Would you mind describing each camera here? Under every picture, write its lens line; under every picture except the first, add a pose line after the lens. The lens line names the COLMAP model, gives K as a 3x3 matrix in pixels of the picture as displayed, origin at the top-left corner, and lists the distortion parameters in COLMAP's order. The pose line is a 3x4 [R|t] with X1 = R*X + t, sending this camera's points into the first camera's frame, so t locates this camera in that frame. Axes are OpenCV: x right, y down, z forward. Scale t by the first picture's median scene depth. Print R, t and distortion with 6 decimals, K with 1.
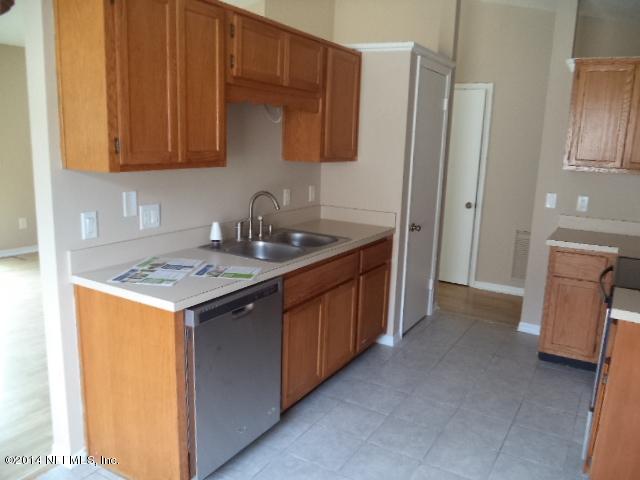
lens RADIAL K [[523.6, 0, 320.0], [0, 523.6, 240.0], [0, 0, 1]] dist [-0.046944, -0.004090]
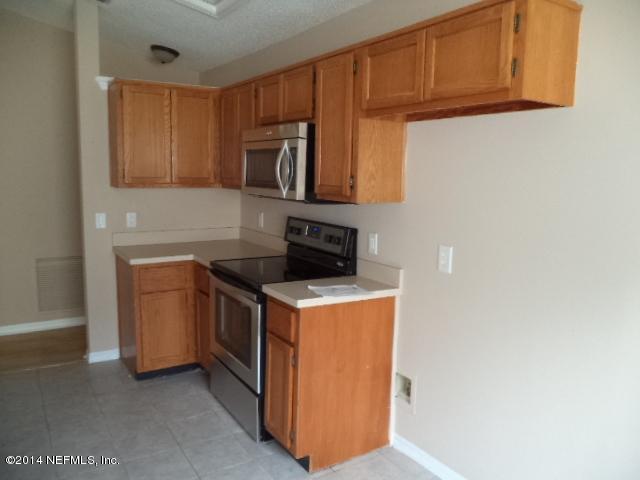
lens RADIAL K [[514.0, 0, 320.0], [0, 514.0, 240.0], [0, 0, 1]] dist [-0.000564, 0.000101]
pose [[0.466916, -0.148838, 0.871686, -0.224908], [0.174052, 0.981920, 0.074430, -0.044197], [-0.867003, 0.116966, 0.484380, 0.193731]]
